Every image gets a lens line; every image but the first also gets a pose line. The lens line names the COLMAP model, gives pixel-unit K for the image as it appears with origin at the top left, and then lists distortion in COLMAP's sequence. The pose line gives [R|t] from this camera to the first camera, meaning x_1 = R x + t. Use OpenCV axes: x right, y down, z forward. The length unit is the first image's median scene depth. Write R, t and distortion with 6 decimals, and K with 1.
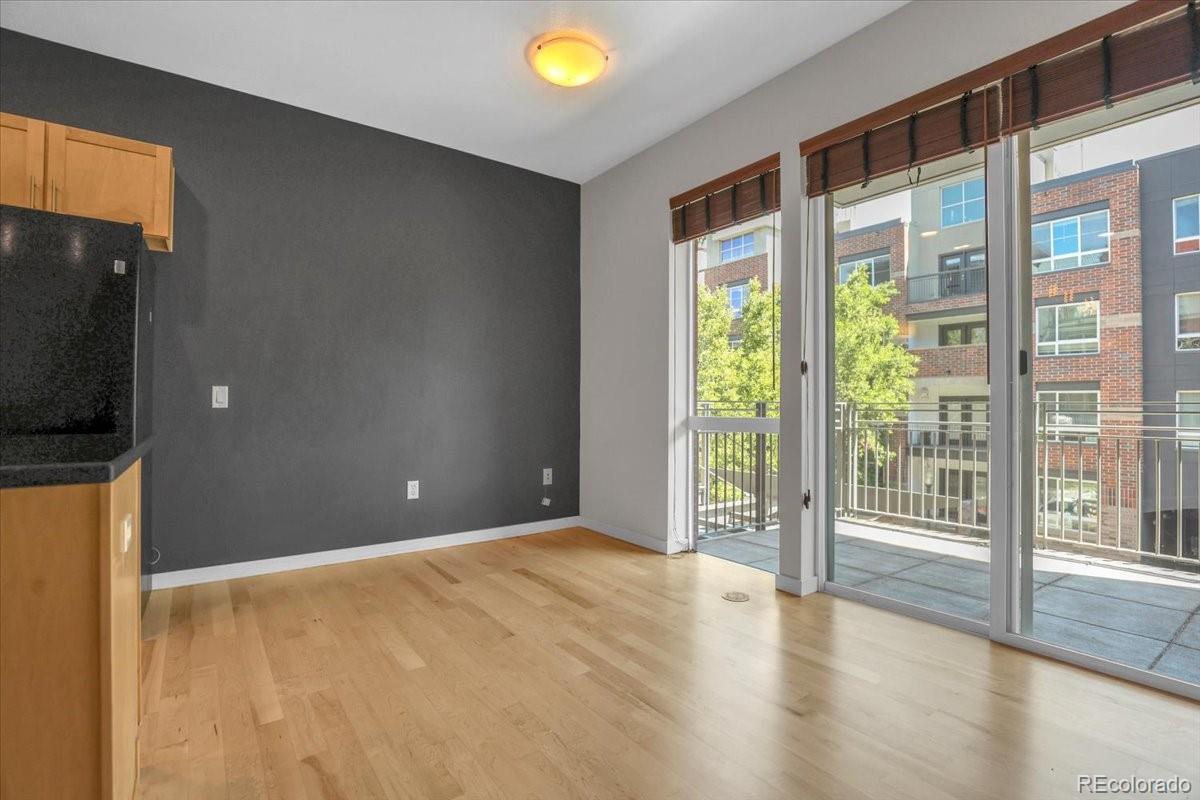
lens RADIAL K [[567.4, 0, 600.0], [0, 567.4, 400.0], [0, 0, 1]] dist [-0.001019, -0.000209]
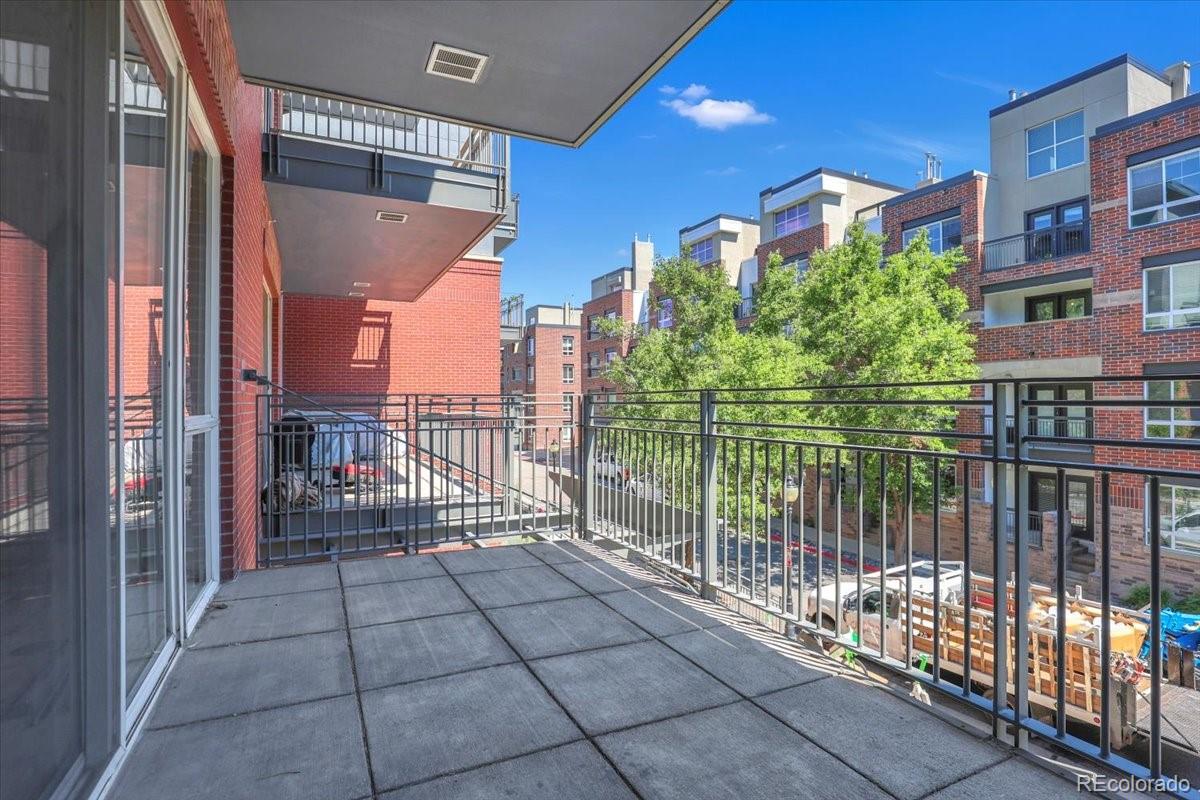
lens RADIAL K [[574.8, 0, 600.0], [0, 574.8, 400.0], [0, 0, 1]] dist [0.000125, 0.000384]
pose [[0.979842, -0.003009, -0.199750, 0.160696], [0.006731, 0.999816, 0.017960, -0.001211], [0.199659, -0.018942, 0.979682, 0.052219]]
